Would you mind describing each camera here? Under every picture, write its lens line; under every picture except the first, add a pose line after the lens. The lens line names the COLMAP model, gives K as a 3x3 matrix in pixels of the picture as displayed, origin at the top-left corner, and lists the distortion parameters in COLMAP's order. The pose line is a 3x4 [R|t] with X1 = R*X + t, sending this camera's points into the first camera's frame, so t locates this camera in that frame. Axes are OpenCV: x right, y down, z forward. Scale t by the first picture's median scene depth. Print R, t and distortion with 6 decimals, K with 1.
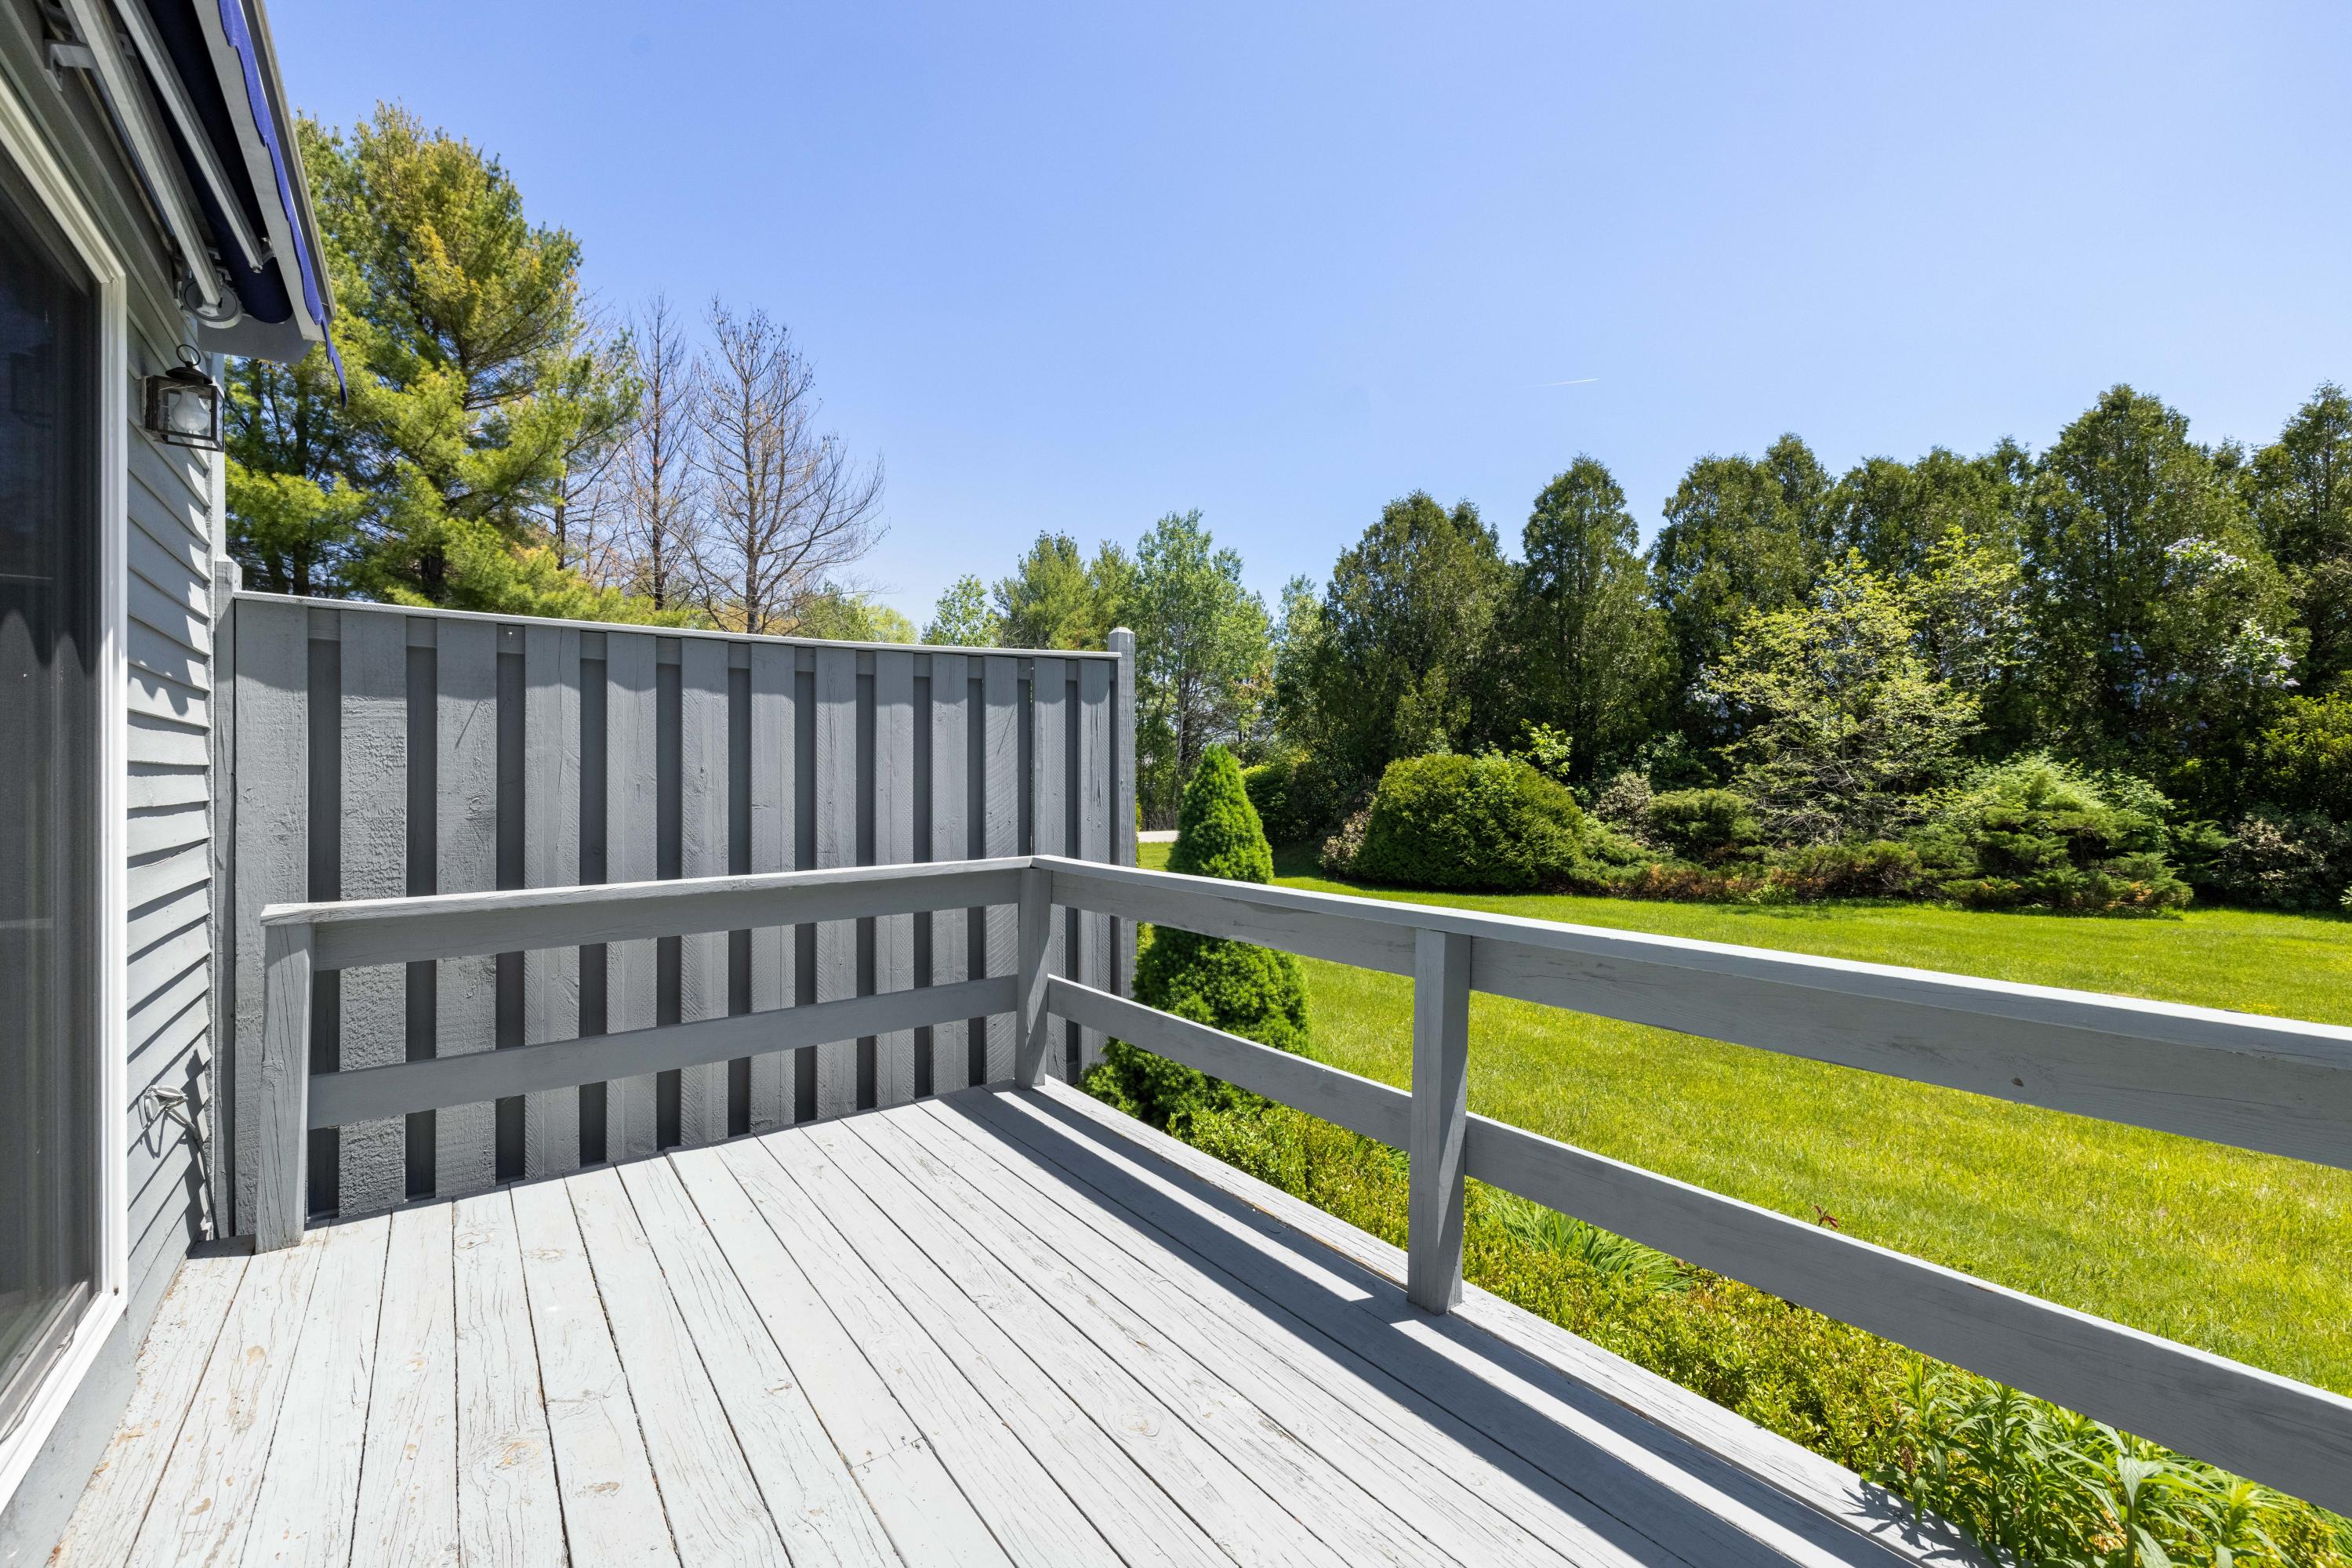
lens RADIAL K [[989.3, 0, 1171.6], [0, 989.3, 781.3], [0, 0, 1]] dist [-0.001469, 0.000300]
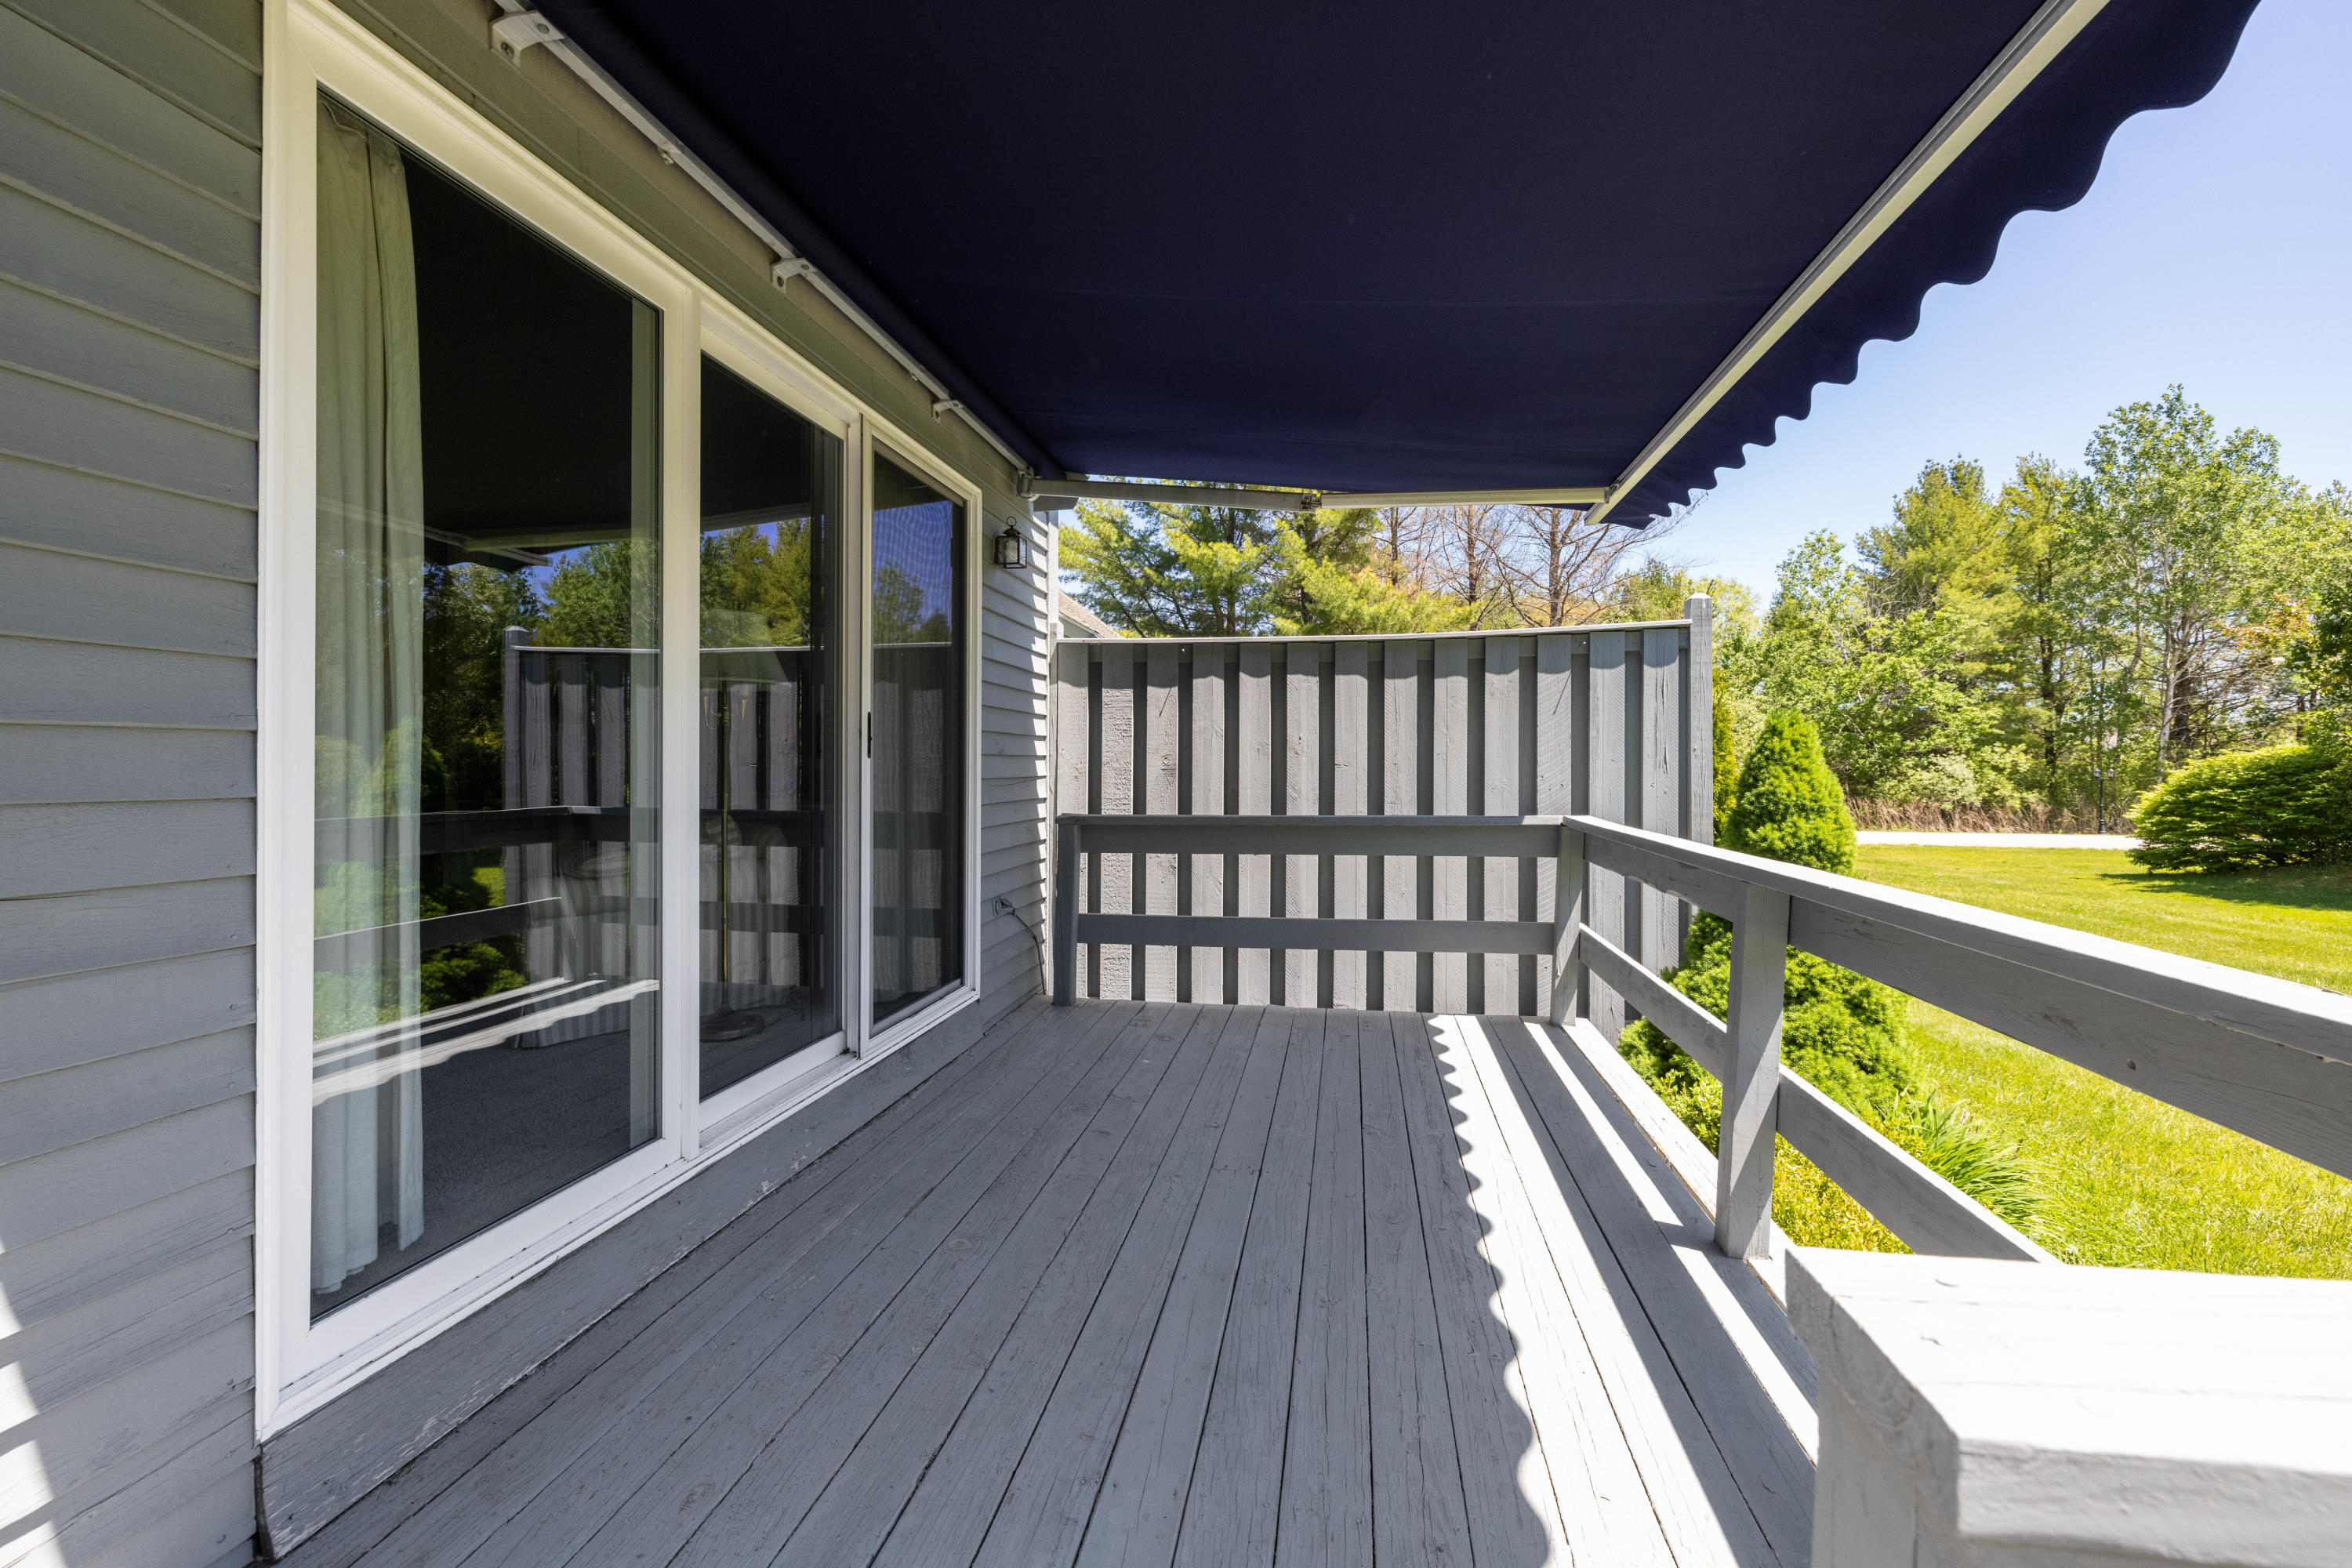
lens RADIAL K [[989.3, 0, 1196.6], [0, 989.3, 773.6], [0, 0, 1]] dist [-0.001469, 0.000300]
pose [[0.704465, 0.012333, -0.709632, 0.303333], [-0.007460, 0.999922, 0.009971, 0.019053], [0.709699, -0.001730, 0.704502, -0.050195]]
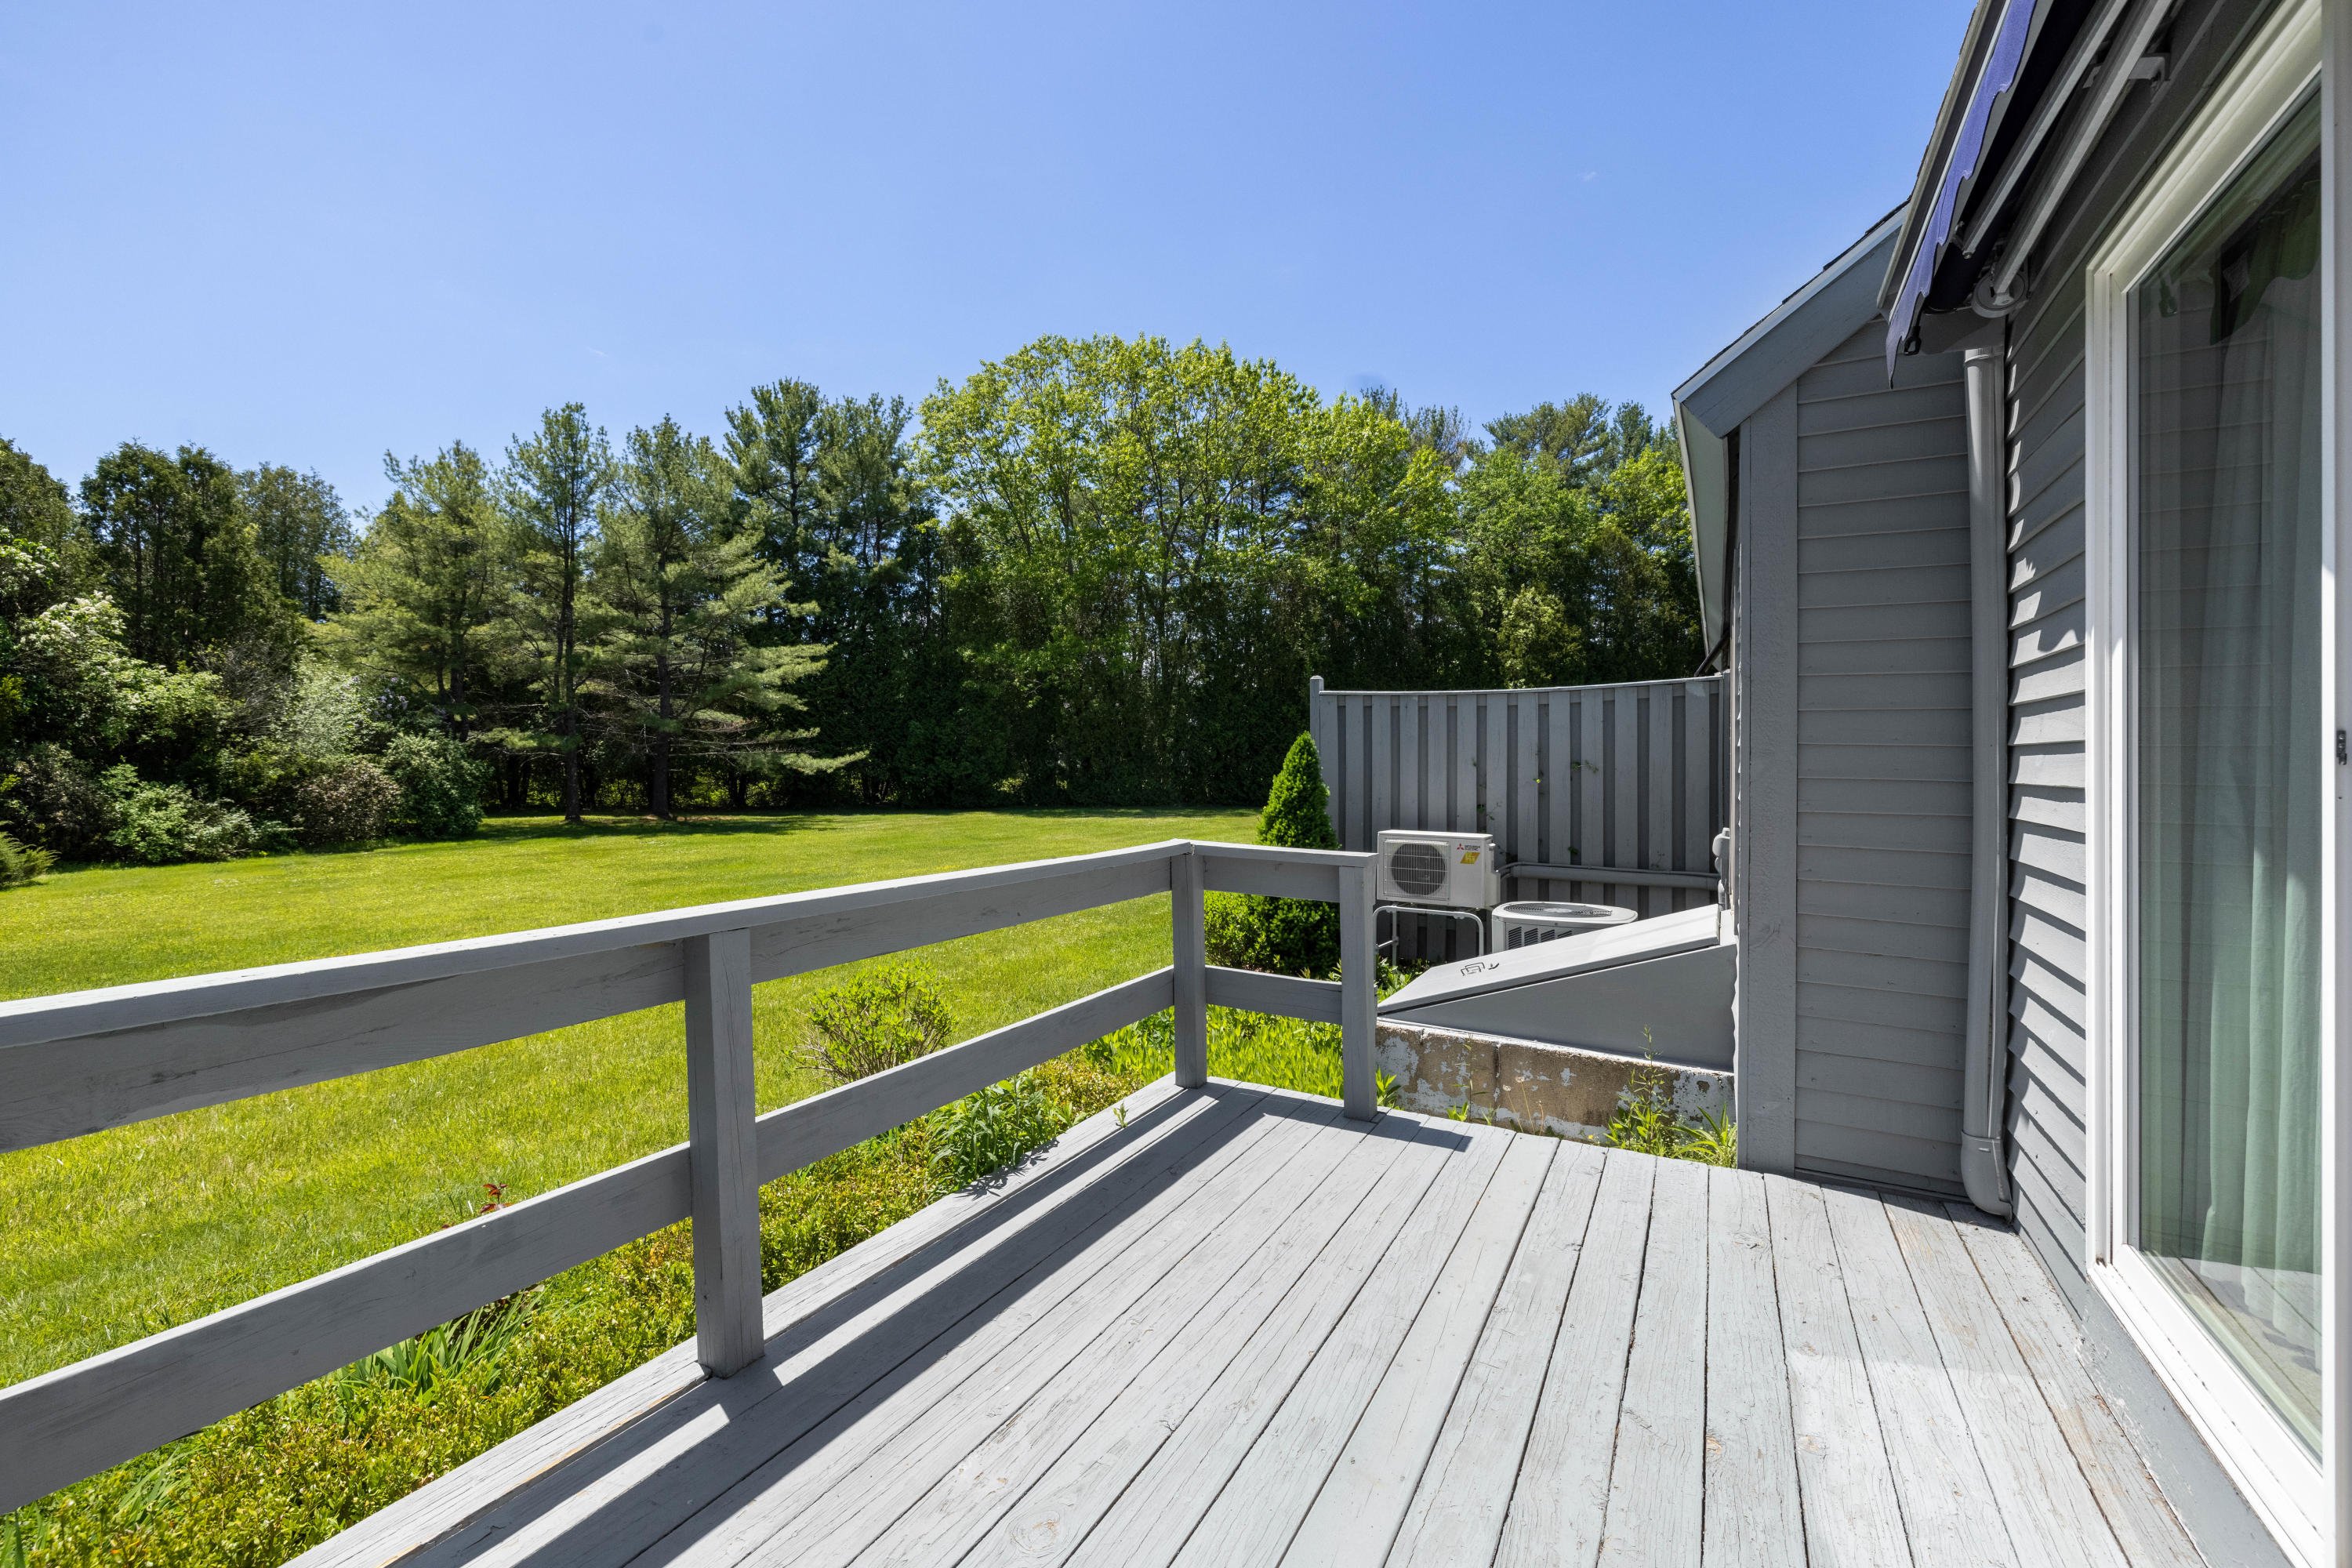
lens RADIAL K [[989.3, 0, 1176.7], [0, 989.3, 774.3], [0, 0, 1]] dist [-0.001469, 0.000300]
pose [[-0.423241, -0.017873, 0.905841, -0.341119], [0.000238, 0.999803, 0.019838, 0.004680], [-0.906017, 0.008612, -0.423153, 0.526014]]
